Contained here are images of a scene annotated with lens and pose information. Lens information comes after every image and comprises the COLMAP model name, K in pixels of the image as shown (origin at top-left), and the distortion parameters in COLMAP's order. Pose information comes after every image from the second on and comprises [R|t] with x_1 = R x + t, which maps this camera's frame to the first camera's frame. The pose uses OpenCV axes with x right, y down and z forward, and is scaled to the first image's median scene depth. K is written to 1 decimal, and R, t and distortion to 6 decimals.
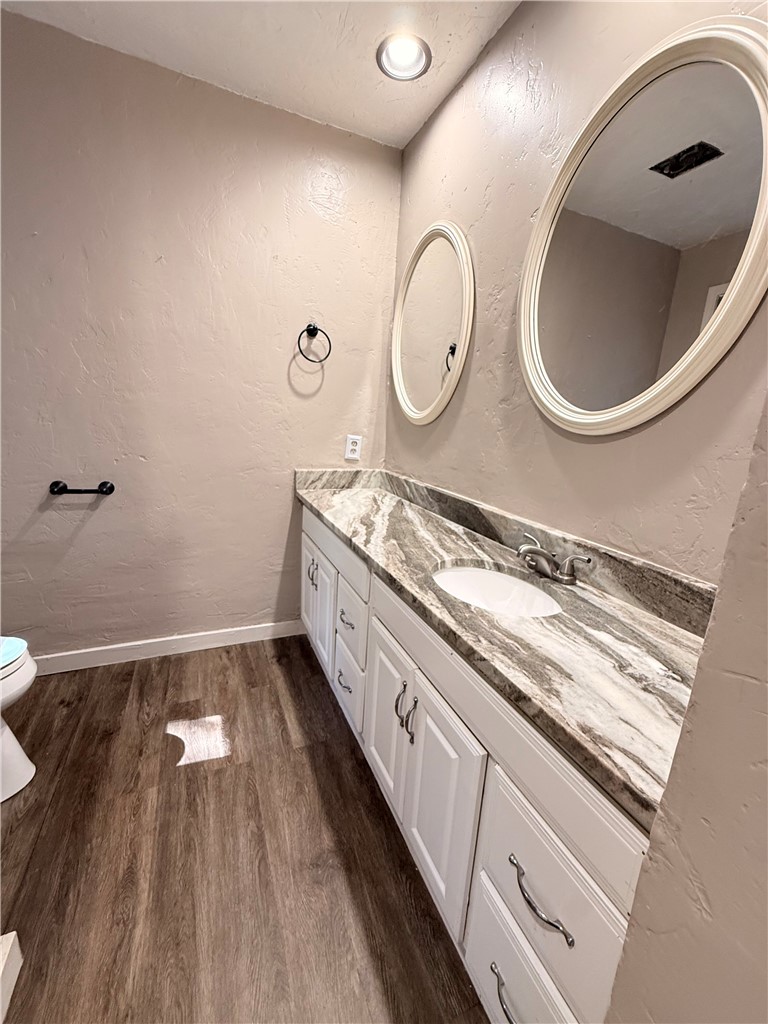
lens RADIAL K [[409.5, 0, 383.2], [0, 409.5, 509.1], [0, 0, 1]] dist [-0.000025, -0.000243]
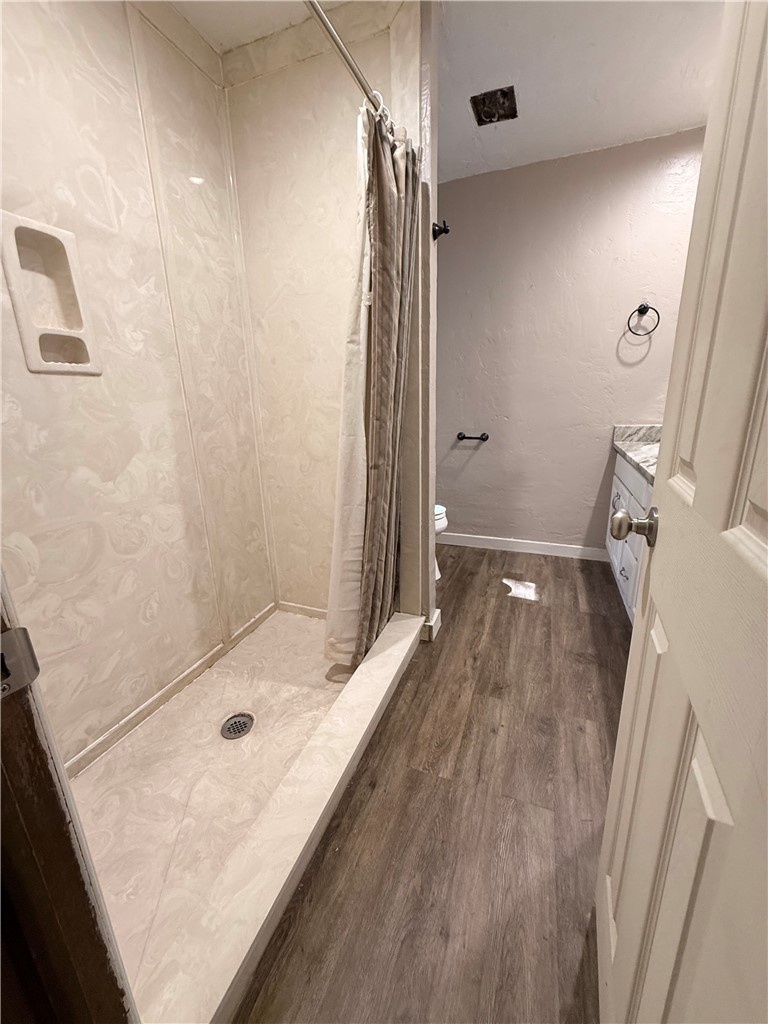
lens RADIAL K [[409.5, 0, 385.5], [0, 409.5, 509.8], [0, 0, 1]] dist [-0.000025, -0.000243]
pose [[0.705667, 0.115148, -0.699124, 0.234180], [-0.089606, 0.993287, 0.073153, 0.156861], [0.702854, 0.011025, 0.711248, -0.457804]]
